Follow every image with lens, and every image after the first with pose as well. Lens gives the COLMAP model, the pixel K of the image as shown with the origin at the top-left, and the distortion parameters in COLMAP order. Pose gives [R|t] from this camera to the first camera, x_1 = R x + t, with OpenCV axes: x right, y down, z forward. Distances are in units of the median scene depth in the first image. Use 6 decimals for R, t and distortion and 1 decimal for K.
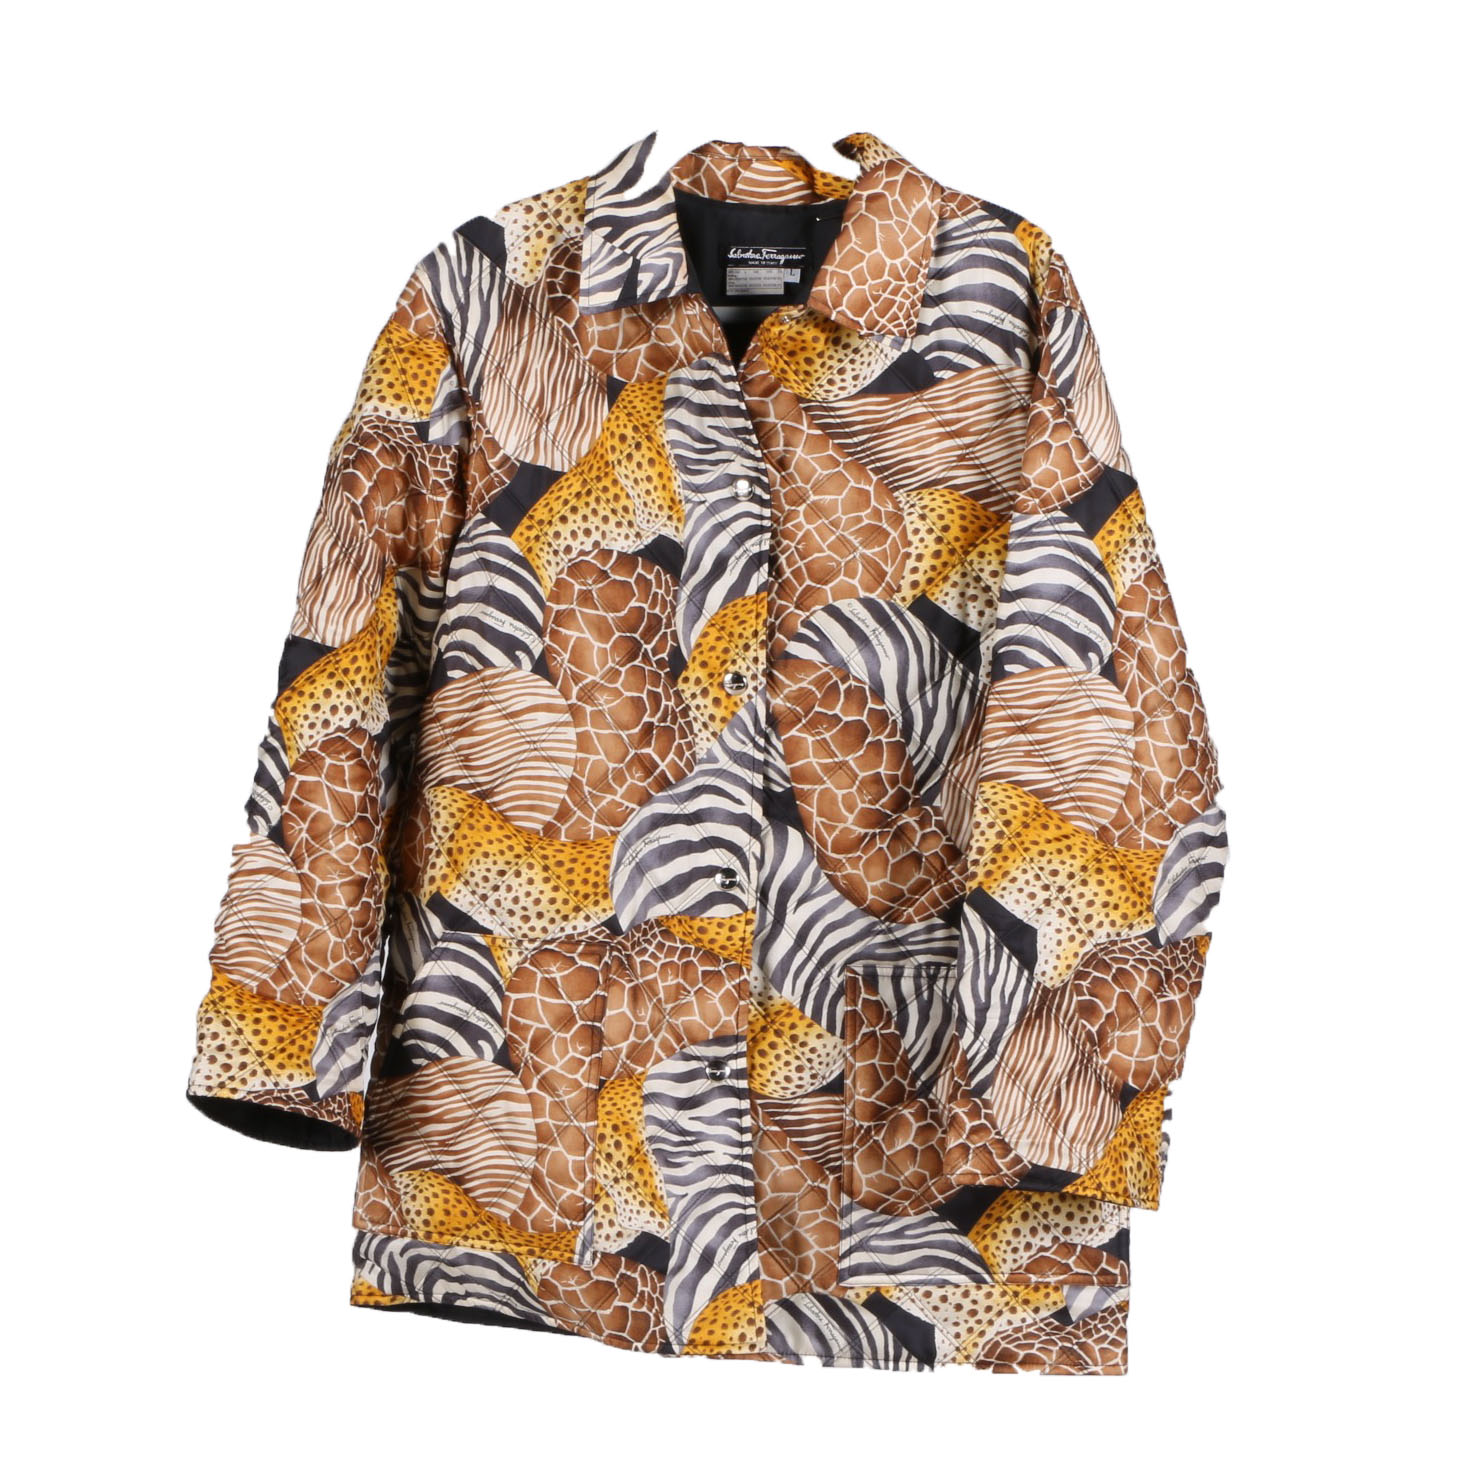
lens RADIAL K [[4978.2, 0, 732.0], [0, 4978.2, 732.0], [0, 0, 1]] dist [0.031344, 0.918076]
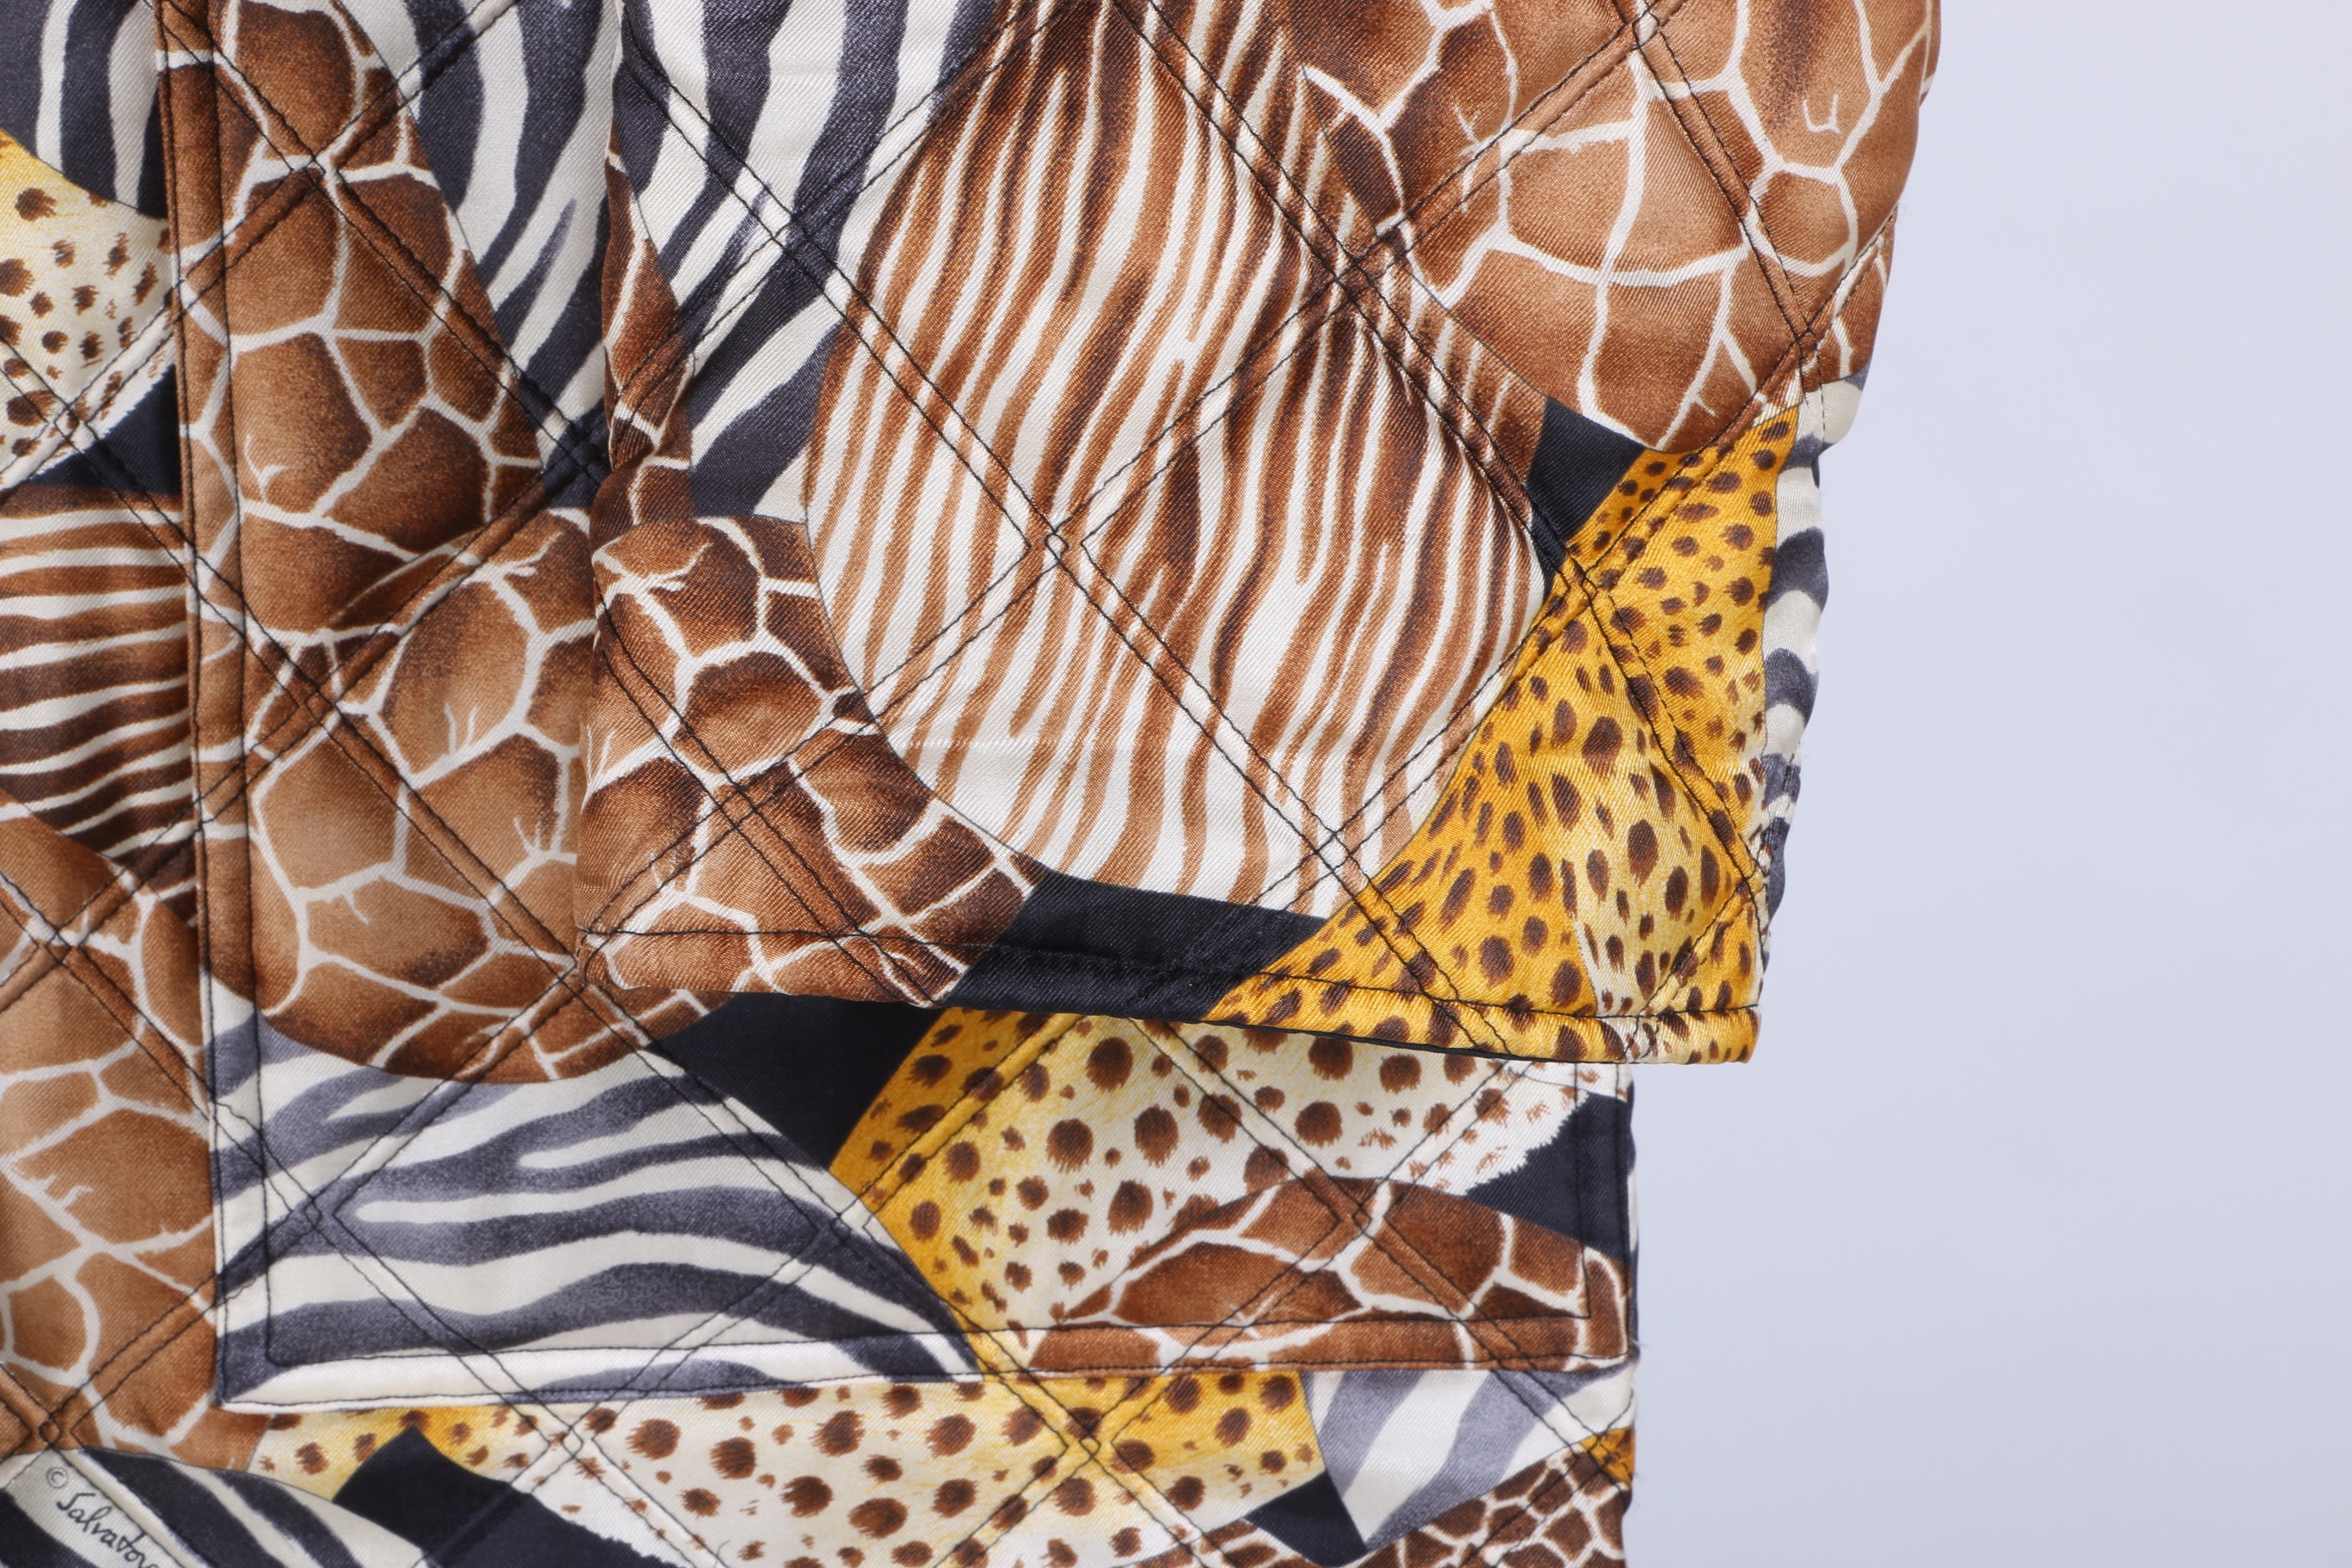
lens RADIAL K [[5137.3, 0, 1176.0], [0, 5137.3, 784.0], [0, 0, 1]] dist [0.215882, -0.079226]
pose [[0.998152, -0.022264, -0.056549, 0.075403], [0.030712, 0.987715, 0.153221, 0.054569], [0.052443, -0.154674, 0.986573, 0.809681]]
